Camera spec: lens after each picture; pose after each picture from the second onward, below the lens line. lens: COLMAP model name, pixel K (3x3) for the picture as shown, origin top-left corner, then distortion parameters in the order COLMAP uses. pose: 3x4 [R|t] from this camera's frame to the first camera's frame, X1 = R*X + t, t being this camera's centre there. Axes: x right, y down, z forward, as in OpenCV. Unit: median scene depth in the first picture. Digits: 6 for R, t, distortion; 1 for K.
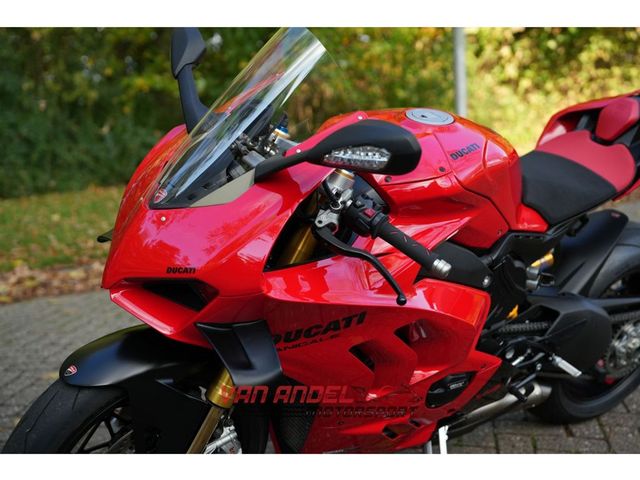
lens RADIAL K [[878.6, 0, 330.1], [0, 878.6, 240.9], [0, 0, 1]] dist [0.055556, 0.000000]
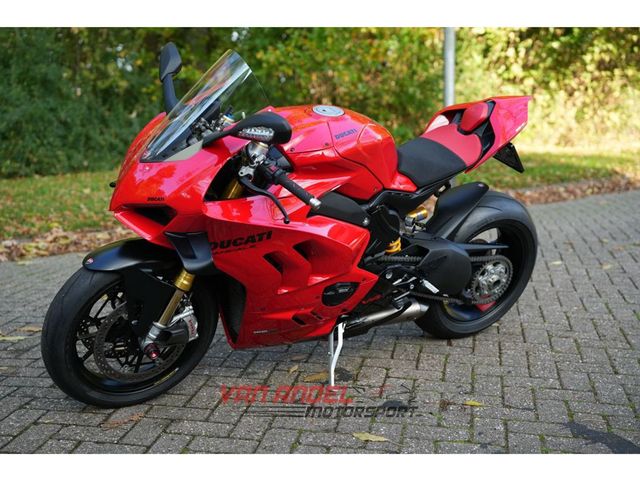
lens RADIAL K [[878.6, 0, 315.7], [0, 878.6, 238.2], [0, 0, 1]] dist [0.055556, 0.000000]
pose [[0.998306, 0.032326, -0.048381, 0.165384], [-0.032032, 0.999463, 0.006840, 0.066345], [0.048577, -0.005279, 0.998806, -0.498626]]
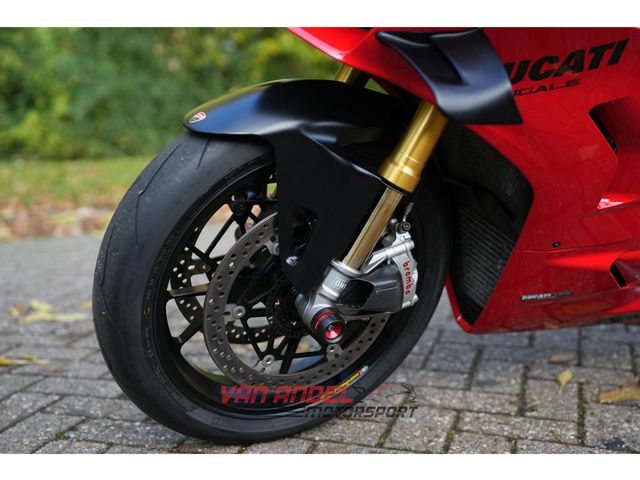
lens RADIAL K [[878.6, 0, 323.7], [0, 878.6, 239.6], [0, 0, 1]] dist [0.055556, 0.000000]
pose [[0.989554, 0.042521, -0.137747, -0.073022], [-0.043698, 0.999029, -0.005527, 0.204143], [0.137378, 0.011489, 0.990452, 0.249631]]
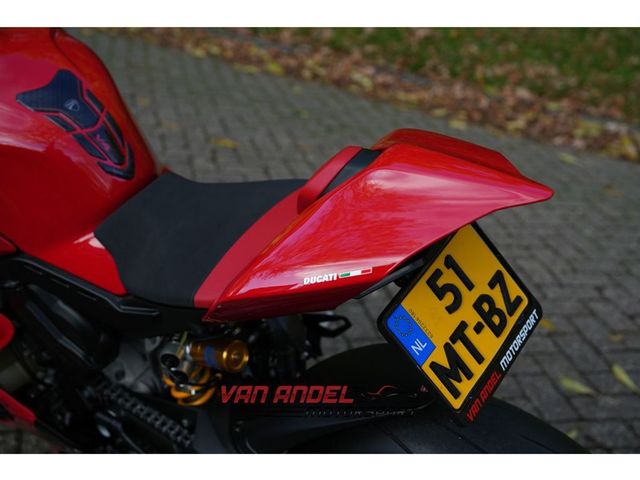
lens RADIAL K [[878.6, 0, 321.7], [0, 878.6, 239.6], [0, 0, 1]] dist [0.055556, 0.000000]
pose [[0.315139, 0.450508, -0.835303, 0.821461], [-0.245059, 0.888930, 0.386976, -0.328955], [0.916861, 0.082748, 0.390537, 0.958639]]
